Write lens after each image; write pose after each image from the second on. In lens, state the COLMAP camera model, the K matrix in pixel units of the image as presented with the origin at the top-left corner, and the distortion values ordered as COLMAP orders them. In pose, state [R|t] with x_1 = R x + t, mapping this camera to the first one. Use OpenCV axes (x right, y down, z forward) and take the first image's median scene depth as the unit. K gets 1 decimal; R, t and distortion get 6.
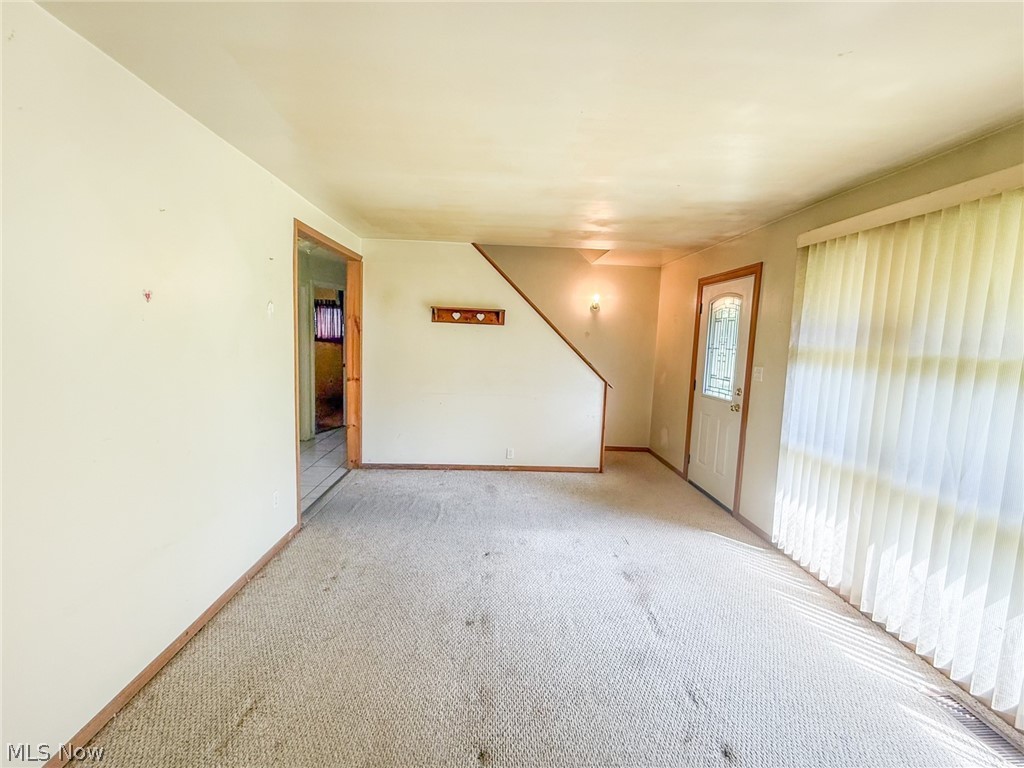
lens RADIAL K [[433.2, 0, 506.0], [0, 433.2, 383.6], [0, 0, 1]] dist [-0.002313, -0.000193]
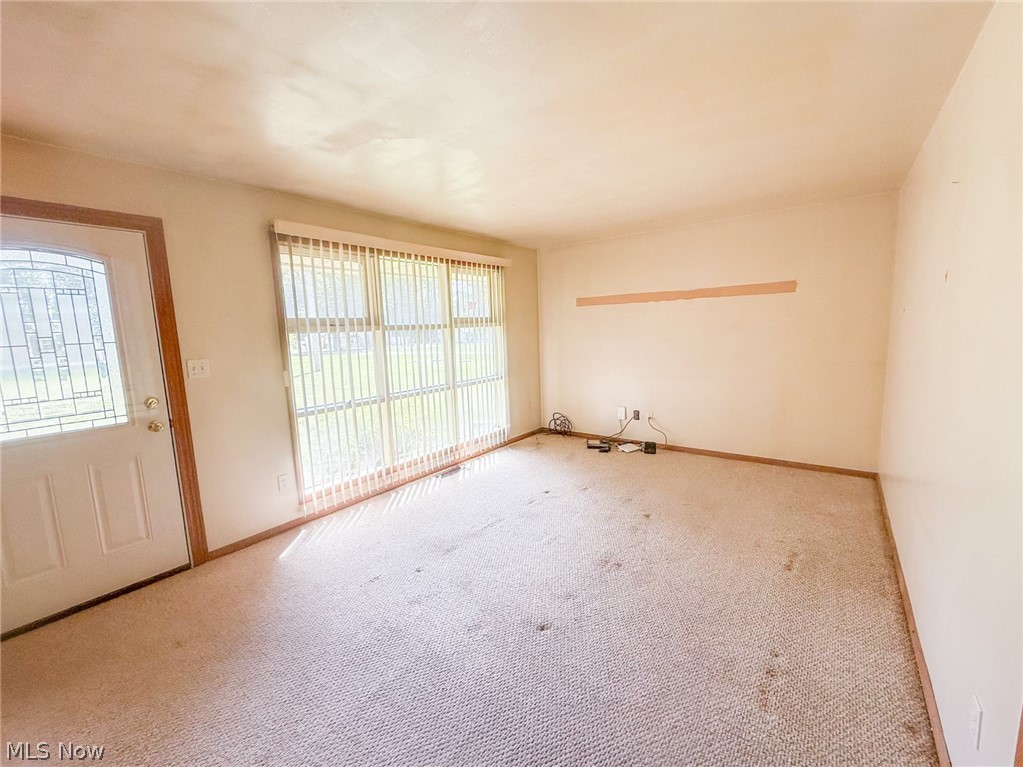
lens RADIAL K [[432.8, 0, 505.5], [0, 432.8, 383.1], [0, 0, 1]] dist [-0.002313, -0.000193]
pose [[-0.776263, -0.087893, 0.624252, -0.370980], [0.075350, 0.970198, 0.230300, -0.147092], [-0.625890, 0.225811, -0.746506, 1.357812]]
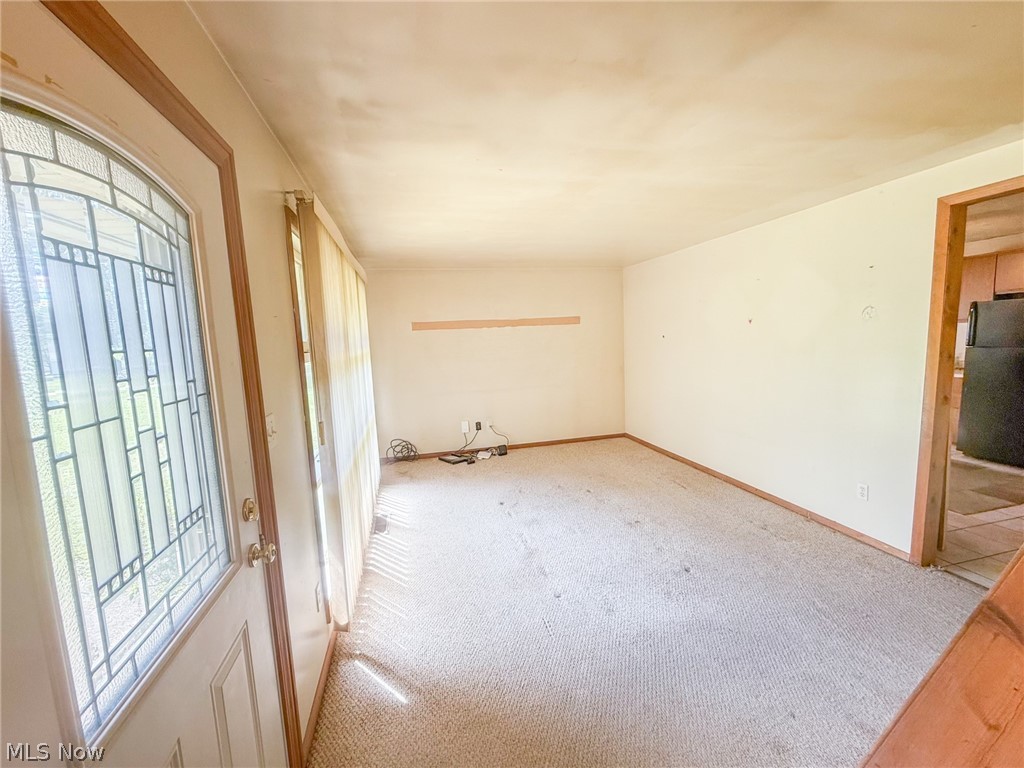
lens RADIAL K [[421.7, 0, 512.0], [0, 421.7, 384.0], [0, 0, 1]] dist [0.001430, 0.000223]
pose [[-0.974981, 0.032057, -0.219964, 0.477860], [-0.015298, 0.977524, 0.210269, -0.177150], [0.221761, 0.208373, -0.952577, 1.574978]]
